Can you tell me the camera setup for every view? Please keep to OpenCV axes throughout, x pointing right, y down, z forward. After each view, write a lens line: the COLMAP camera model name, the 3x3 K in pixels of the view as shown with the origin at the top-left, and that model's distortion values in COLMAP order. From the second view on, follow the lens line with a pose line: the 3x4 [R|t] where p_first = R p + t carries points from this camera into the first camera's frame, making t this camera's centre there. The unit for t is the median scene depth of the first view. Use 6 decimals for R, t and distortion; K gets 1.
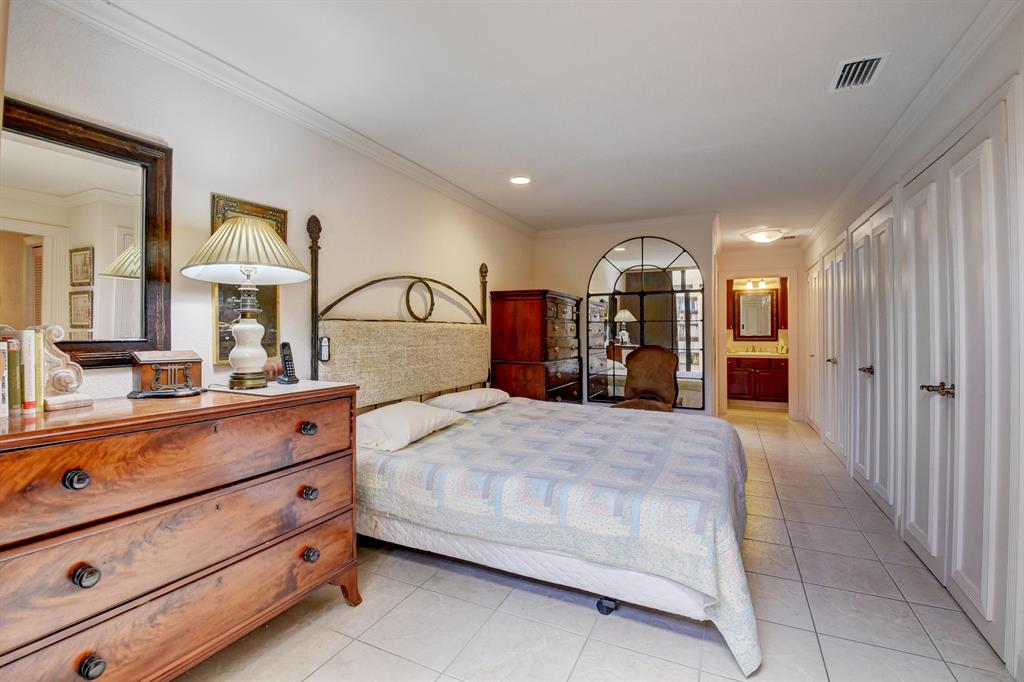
lens RADIAL K [[451.4, 0, 503.5], [0, 451.4, 330.4], [0, 0, 1]] dist [-0.004237, -0.011913]
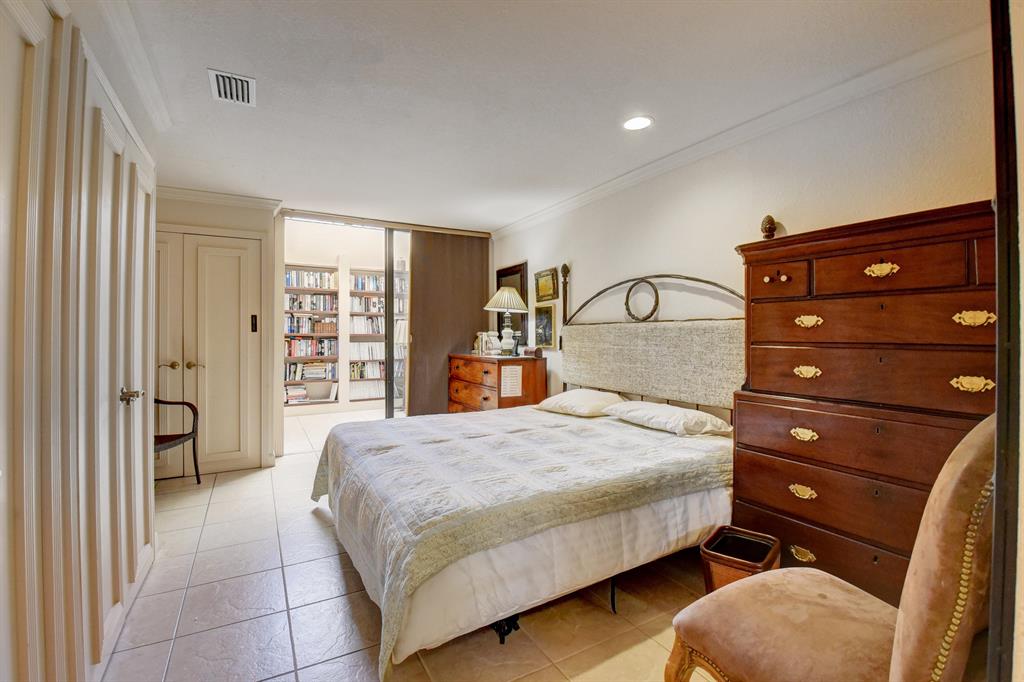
lens RADIAL K [[451.4, 0, 513.6], [0, 451.4, 333.9], [0, 0, 1]] dist [-0.004237, -0.011913]
pose [[-0.566415, -0.007065, -0.824090, 1.331295], [-0.000399, 0.999965, -0.008299, 0.026301], [0.824120, -0.004372, -0.566398, 2.229326]]
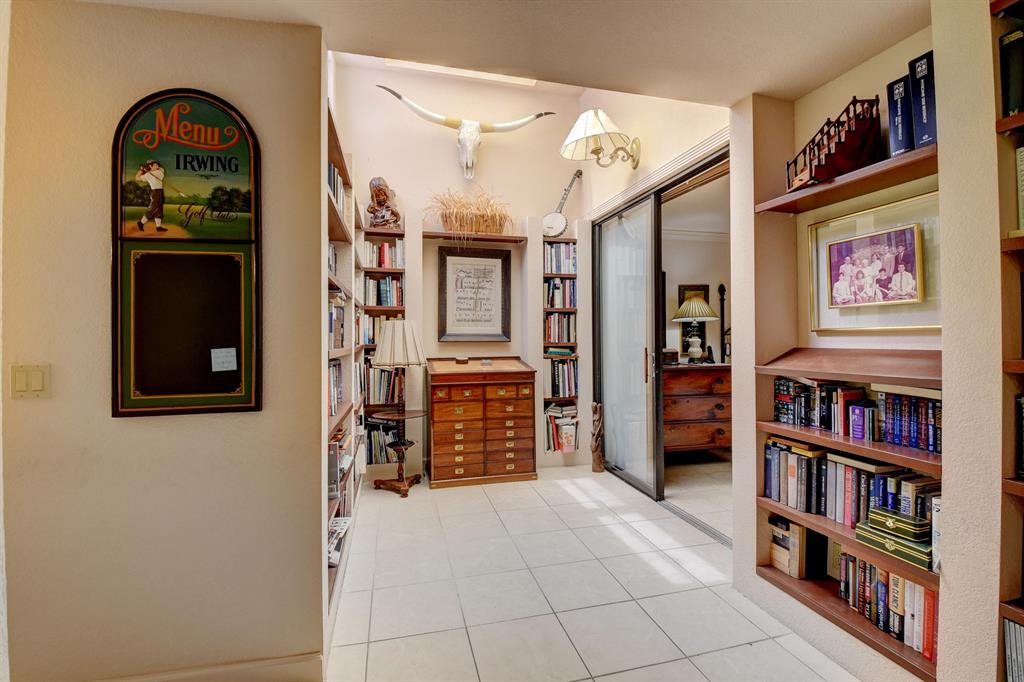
lens RADIAL K [[451.4, 0, 511.8], [0, 451.4, 331.8], [0, 0, 1]] dist [-0.004237, -0.011913]
pose [[0.657158, -0.014541, -0.753613, 0.613361], [0.012021, 0.999889, -0.008811, -0.038992], [0.753657, -0.003269, 0.657259, -1.325561]]
